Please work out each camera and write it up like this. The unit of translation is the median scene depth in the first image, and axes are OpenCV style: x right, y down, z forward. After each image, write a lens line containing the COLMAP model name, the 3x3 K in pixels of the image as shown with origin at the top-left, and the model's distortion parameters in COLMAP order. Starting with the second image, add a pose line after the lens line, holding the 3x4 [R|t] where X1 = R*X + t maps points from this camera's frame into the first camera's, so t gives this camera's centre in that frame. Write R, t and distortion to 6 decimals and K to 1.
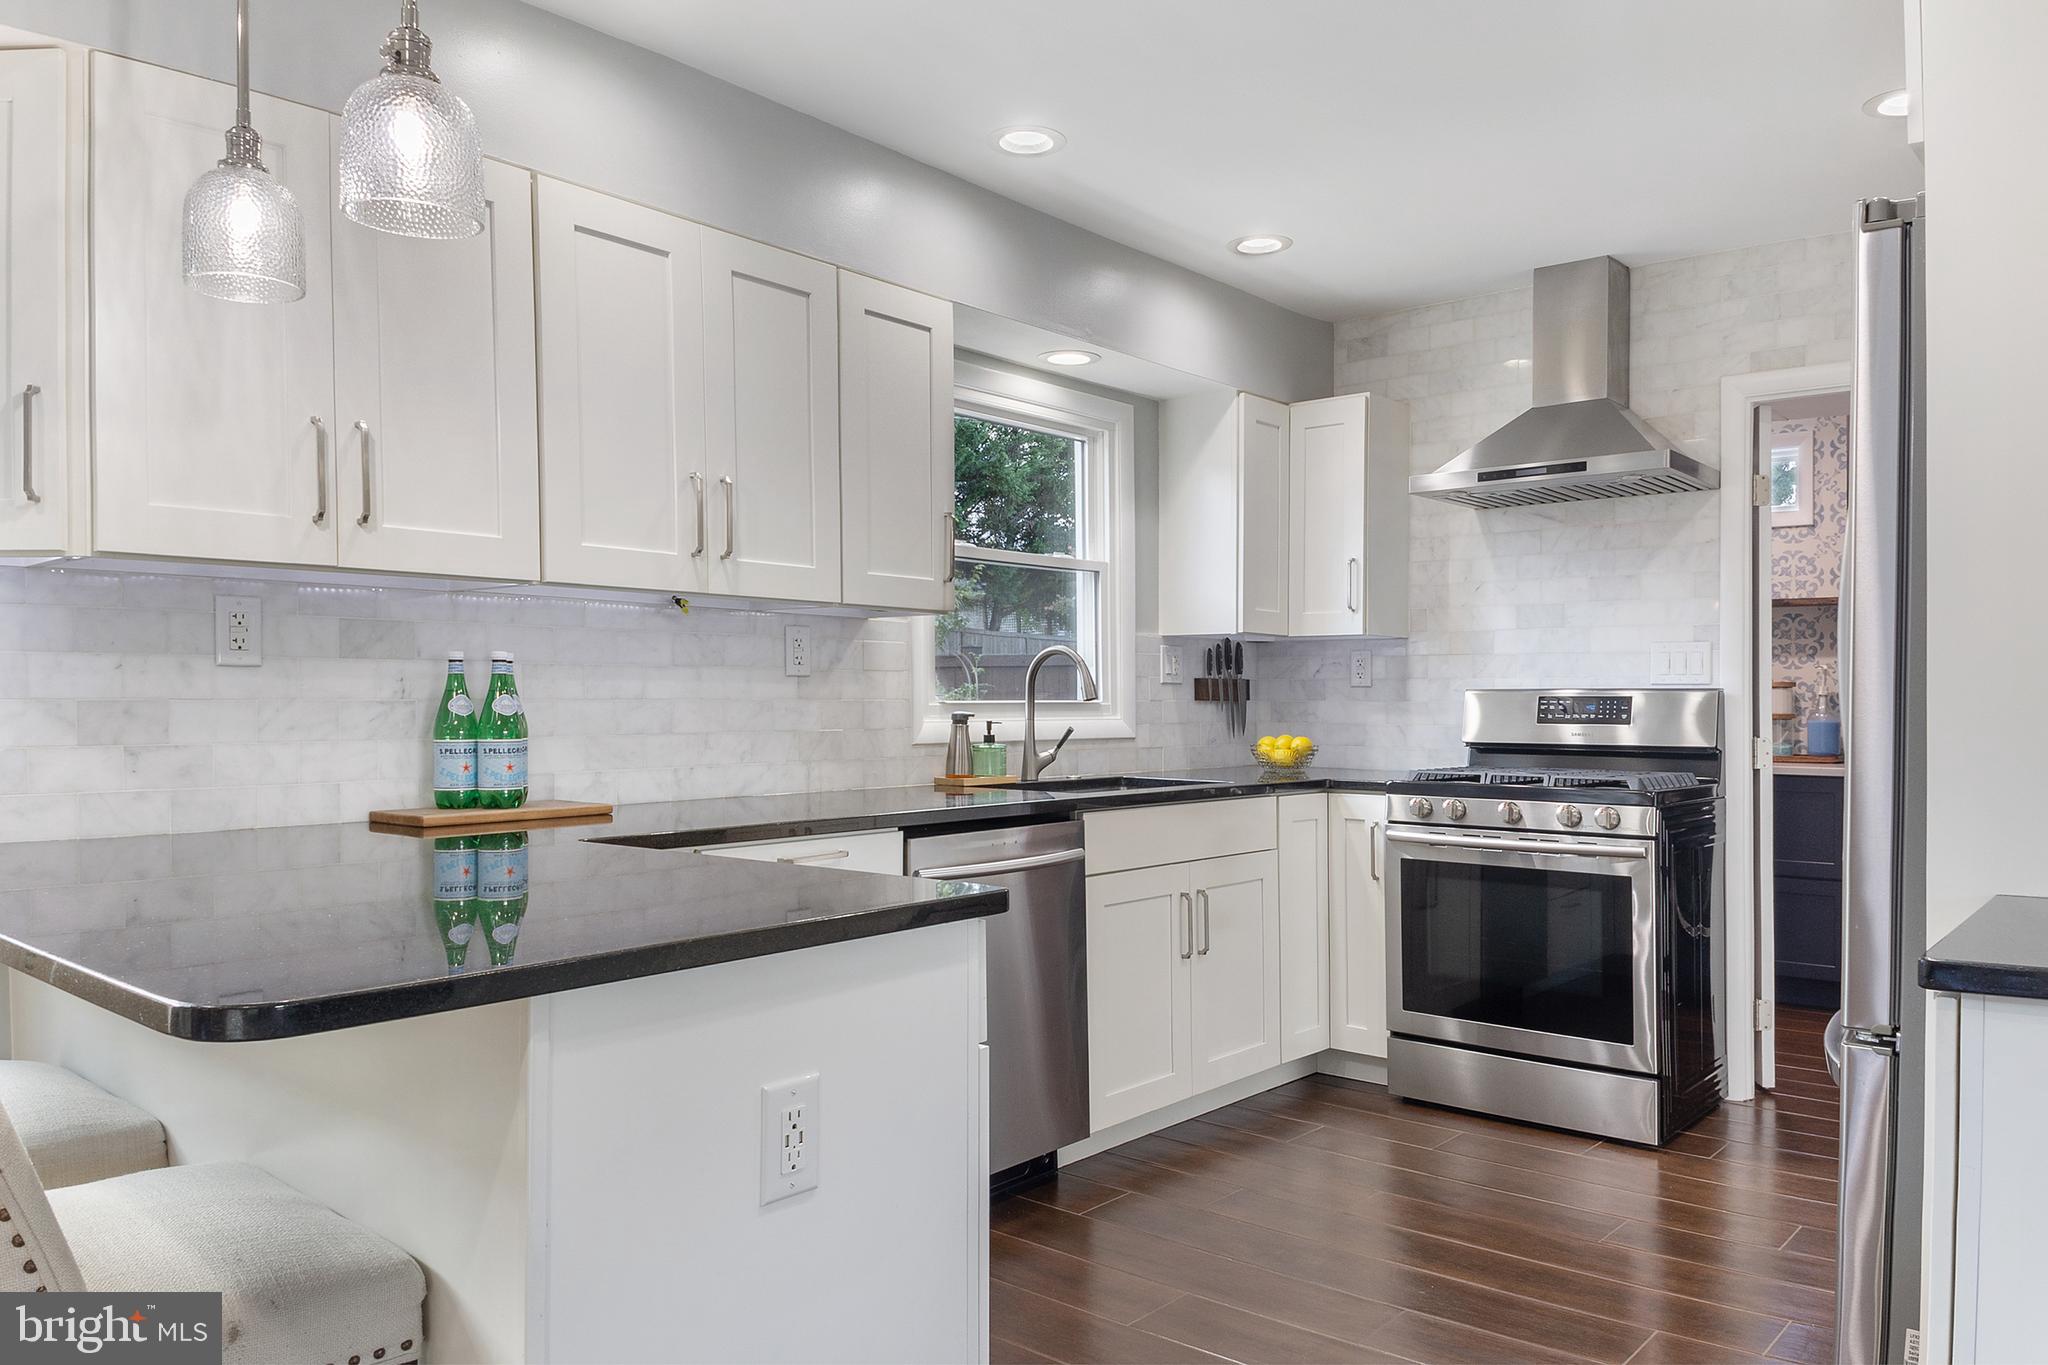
lens RADIAL K [[1454.2, 0, 1019.7], [0, 1454.2, 708.4], [0, 0, 1]] dist [0.120150, -0.241209]
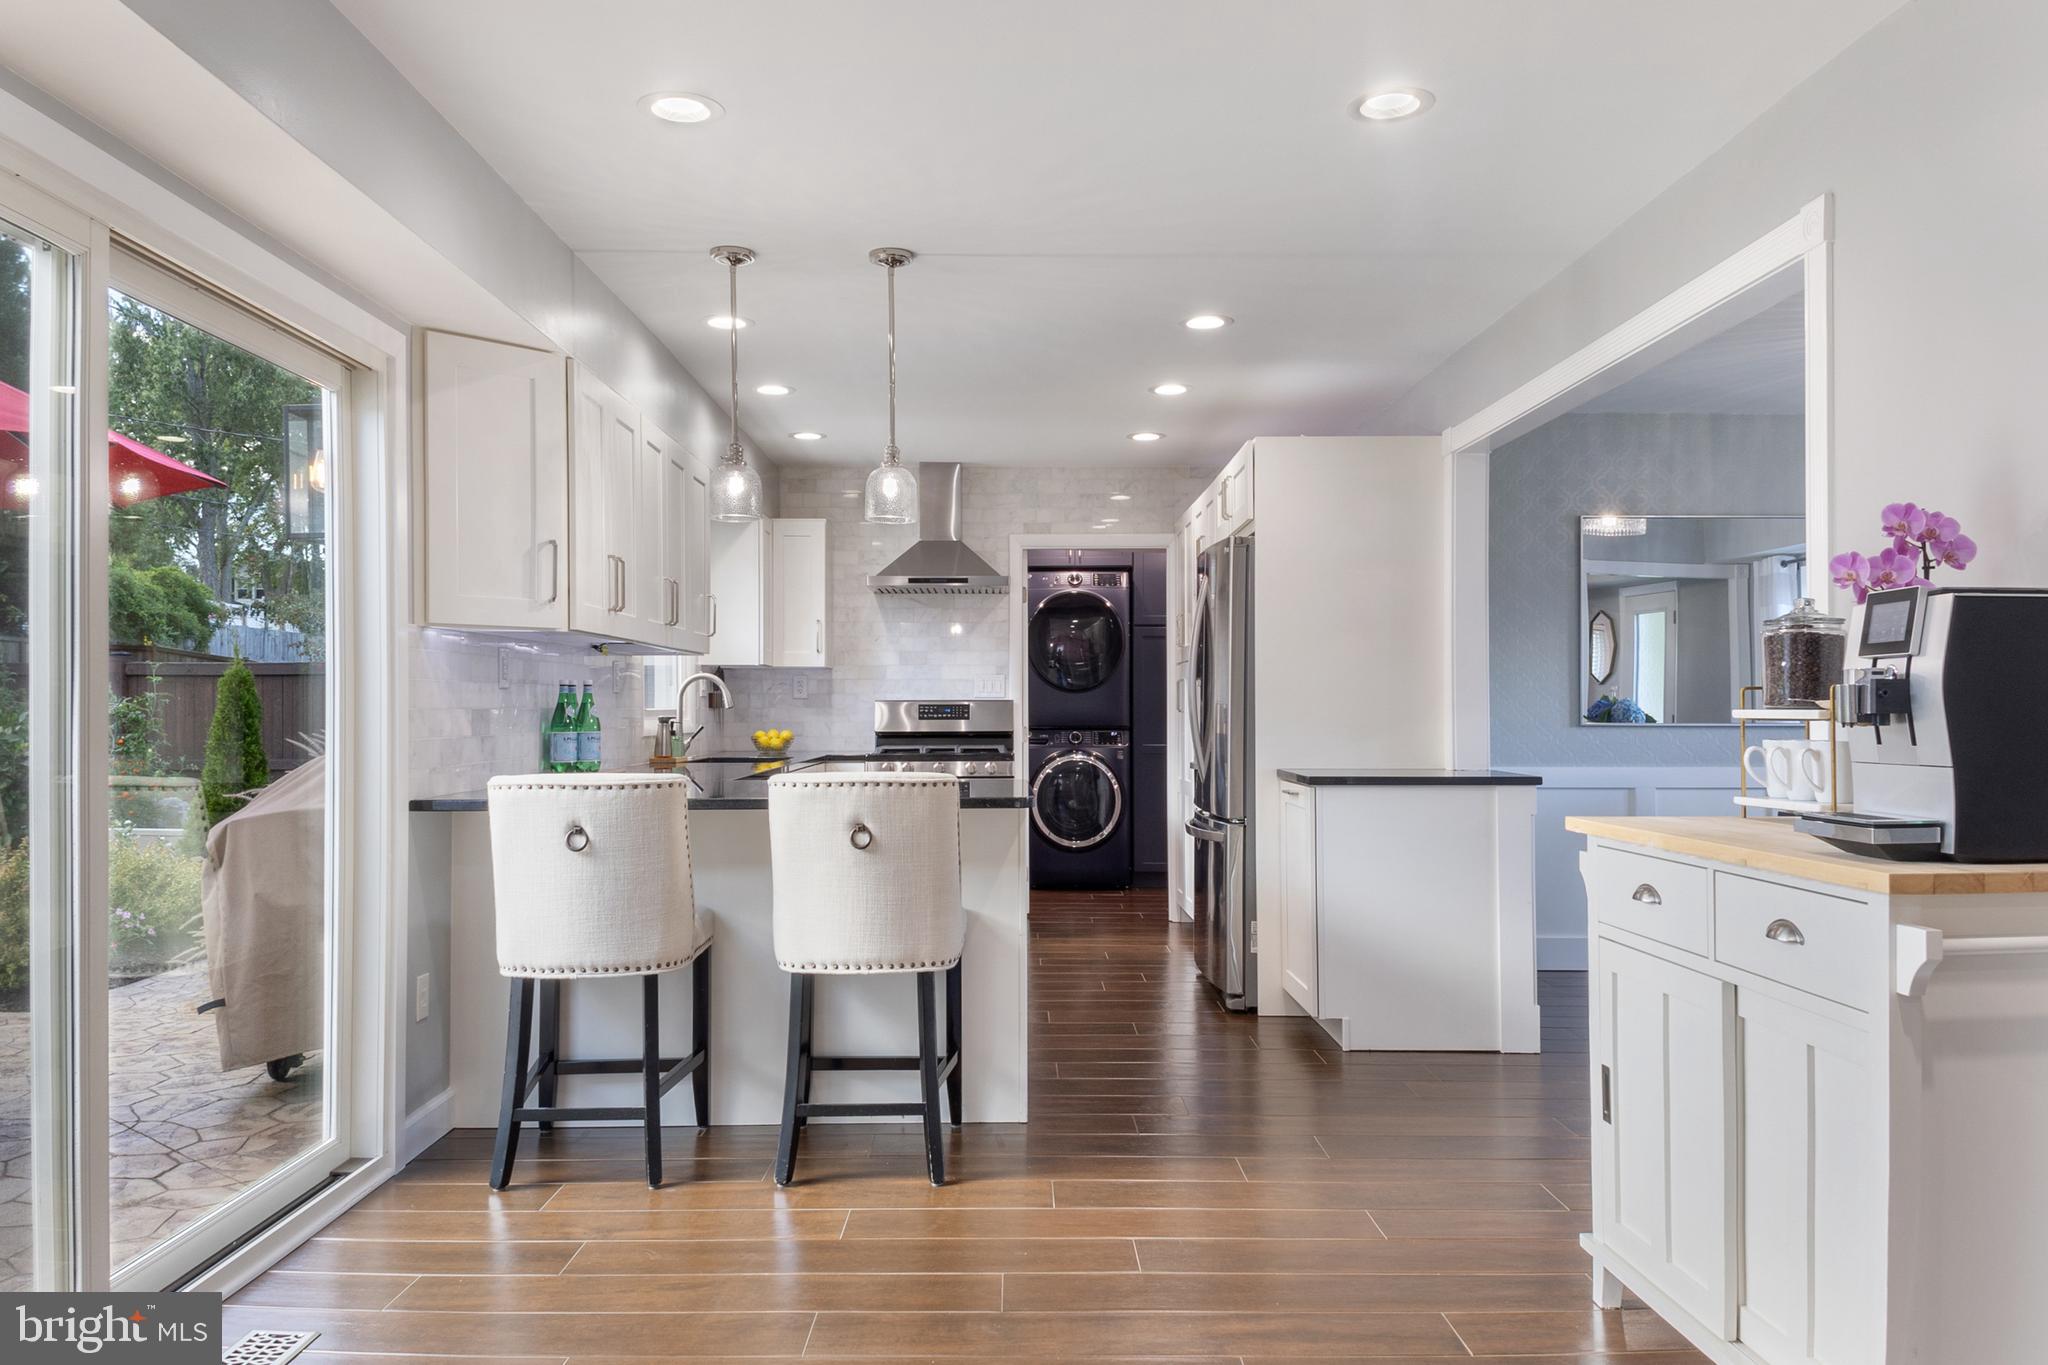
lens RADIAL K [[1420.0, 0, 1019.0], [0, 1420.0, 698.7], [0, 0, 1]] dist [0.116327, -0.228280]
pose [[0.761058, 0.000653, 0.648683, -0.687568], [0.007047, 0.999932, -0.009274, 0.001484], [-0.648645, 0.011629, 0.761002, -0.380398]]
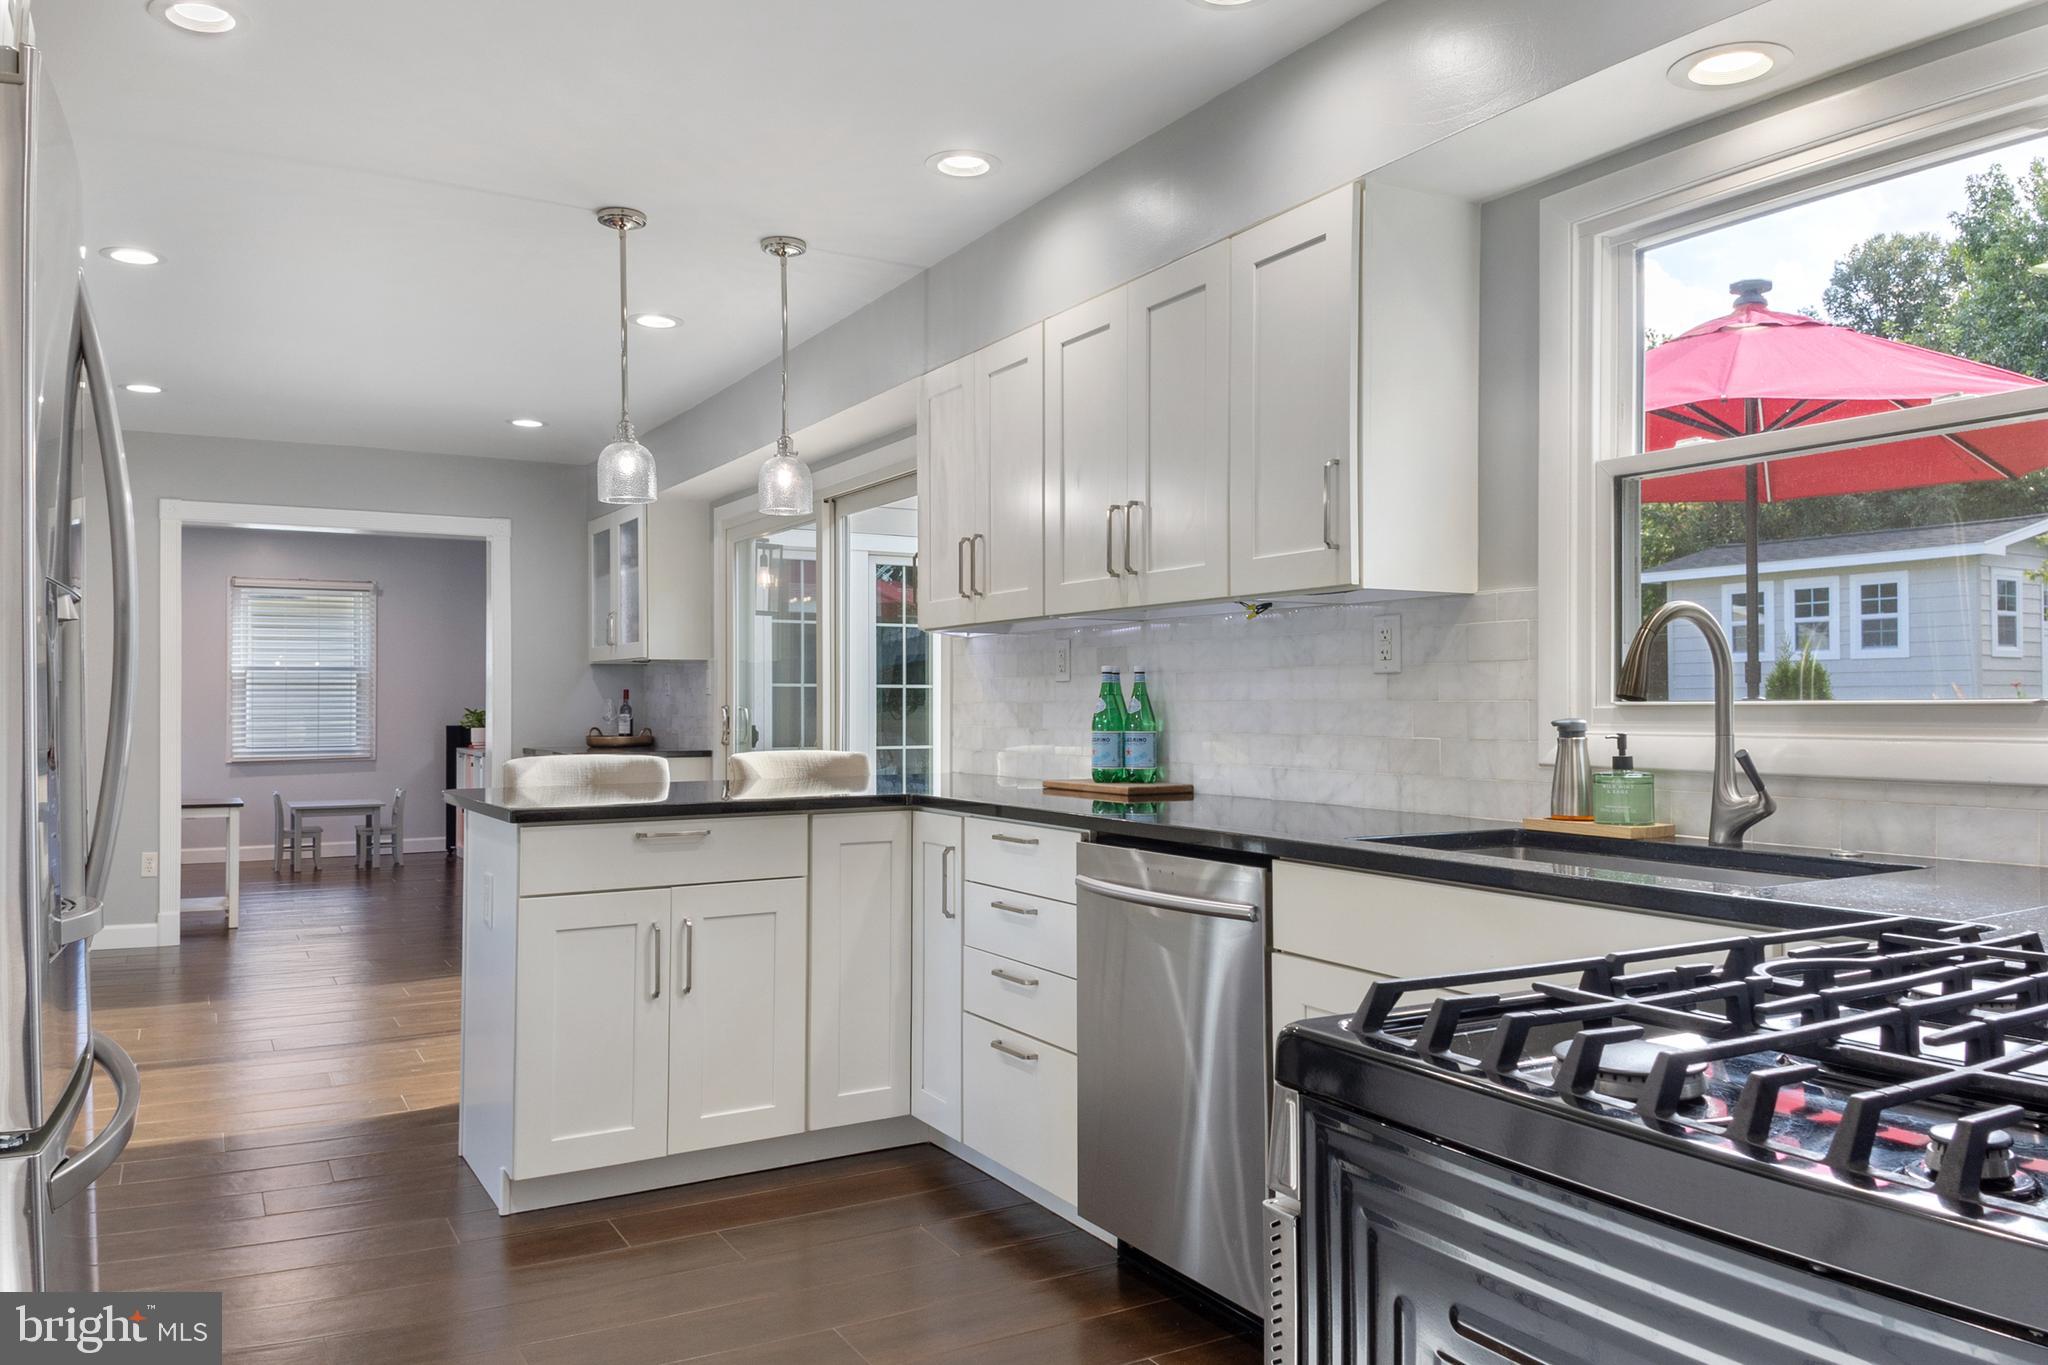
lens RADIAL K [[1424.8, 0, 1024.0], [0, 1424.8, 682.5], [0, 0, 1]] dist [0.116125, -0.230080]
pose [[-0.327989, -0.015031, -0.944562, 0.598214], [-0.004770, 0.999887, -0.014255, -0.003034], [0.944670, -0.000170, -0.328024, 0.902616]]
